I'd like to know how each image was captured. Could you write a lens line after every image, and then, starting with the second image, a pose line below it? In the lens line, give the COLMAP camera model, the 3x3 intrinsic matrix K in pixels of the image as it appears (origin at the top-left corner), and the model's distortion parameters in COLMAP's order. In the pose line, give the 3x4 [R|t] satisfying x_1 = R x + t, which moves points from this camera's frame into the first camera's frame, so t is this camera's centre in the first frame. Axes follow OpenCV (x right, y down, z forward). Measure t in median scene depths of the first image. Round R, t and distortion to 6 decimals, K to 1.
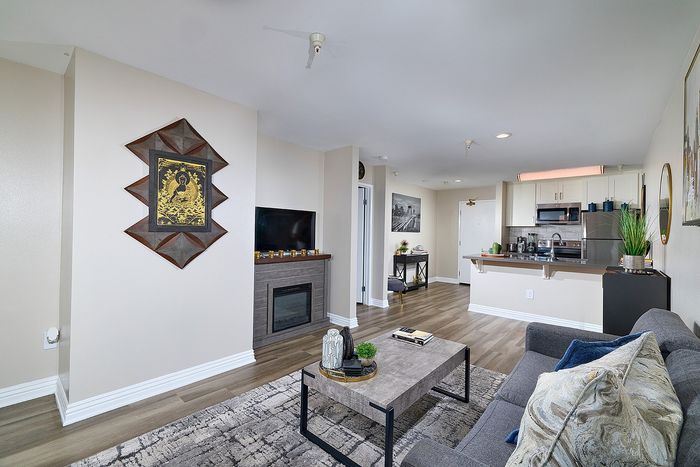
lens RADIAL K [[300.6, 0, 347.3], [0, 300.6, 231.7], [0, 0, 1]] dist [-0.001763, -0.000283]
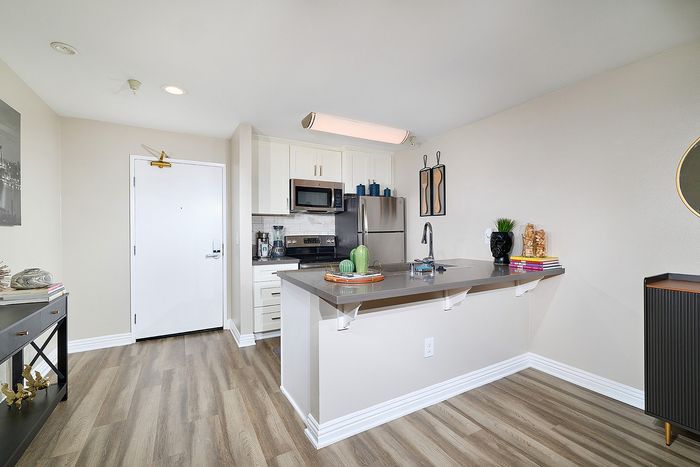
lens RADIAL K [[300.6, 0, 347.3], [0, 300.6, 231.7], [0, 0, 1]] dist [-0.001763, -0.000283]
pose [[0.323595, -0.021047, 0.945962, 0.187242], [0.010314, 0.999772, 0.018716, 0.018661], [-0.946140, 0.003700, 0.323738, 1.711191]]
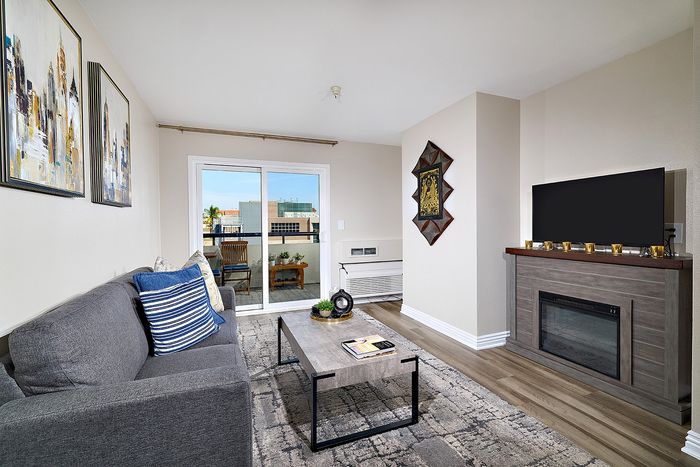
lens RADIAL K [[306.3, 0, 345.1], [0, 306.3, 231.8], [0, 0, 1]] dist [-0.000539, -0.000179]
pose [[-0.457417, 0.000988, -0.889252, 0.893457], [0.002332, 0.999997, -0.000088, 0.054472], [0.889249, -0.002114, -0.457418, 1.245610]]
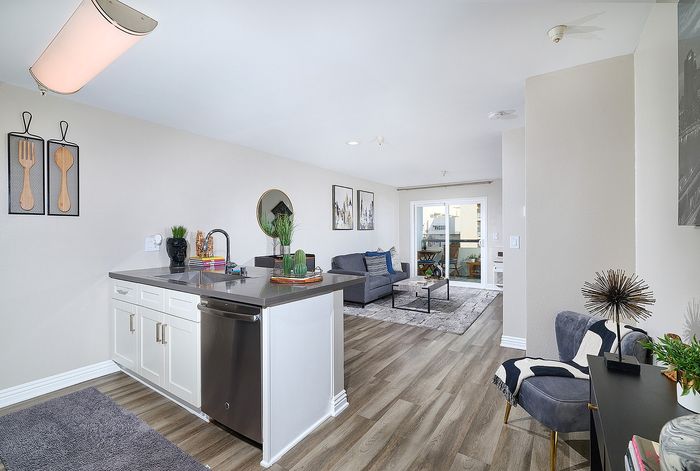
lens RADIAL K [[312.7, 0, 348.2], [0, 312.7, 232.7], [0, 0, 1]] dist [-0.004457, -0.000313]
pose [[-0.991510, -0.019734, -0.128526, 0.931720], [-0.019646, 0.999805, -0.001959, 0.012370], [0.128539, 0.000582, -0.991704, 2.923370]]
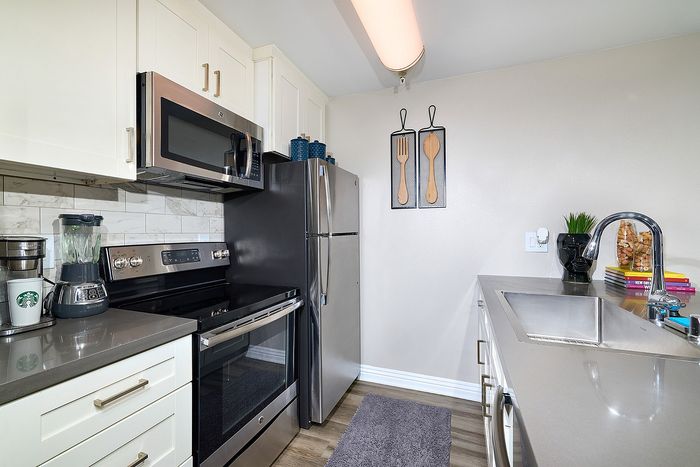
lens RADIAL K [[300.6, 0, 347.3], [0, 300.6, 231.7], [0, 0, 1]] dist [-0.001763, -0.000283]
pose [[-0.346770, -0.019879, 0.937740, 0.959433], [-0.004633, 0.999799, 0.019481, 0.029852], [-0.937939, 0.002411, -0.346792, 2.335752]]
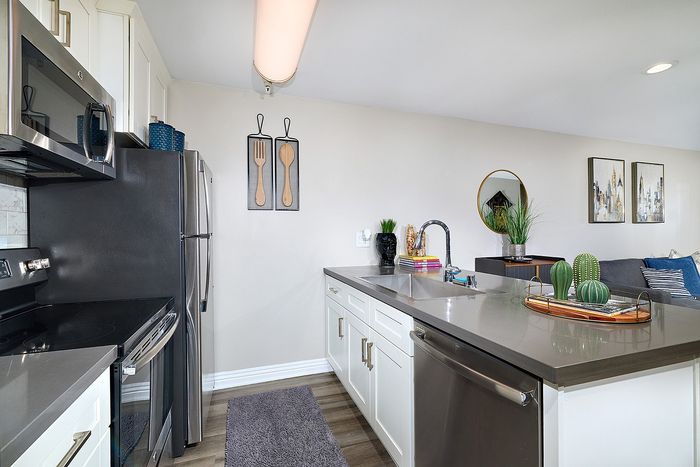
lens RADIAL K [[306.3, 0, 345.1], [0, 306.3, 231.8], [0, 0, 1]] dist [-0.000539, -0.000179]
pose [[-0.868372, -0.017209, 0.495615, 1.050378], [-0.013051, 0.999845, 0.011850, 0.030565], [-0.495742, 0.003822, -0.868462, 2.579648]]
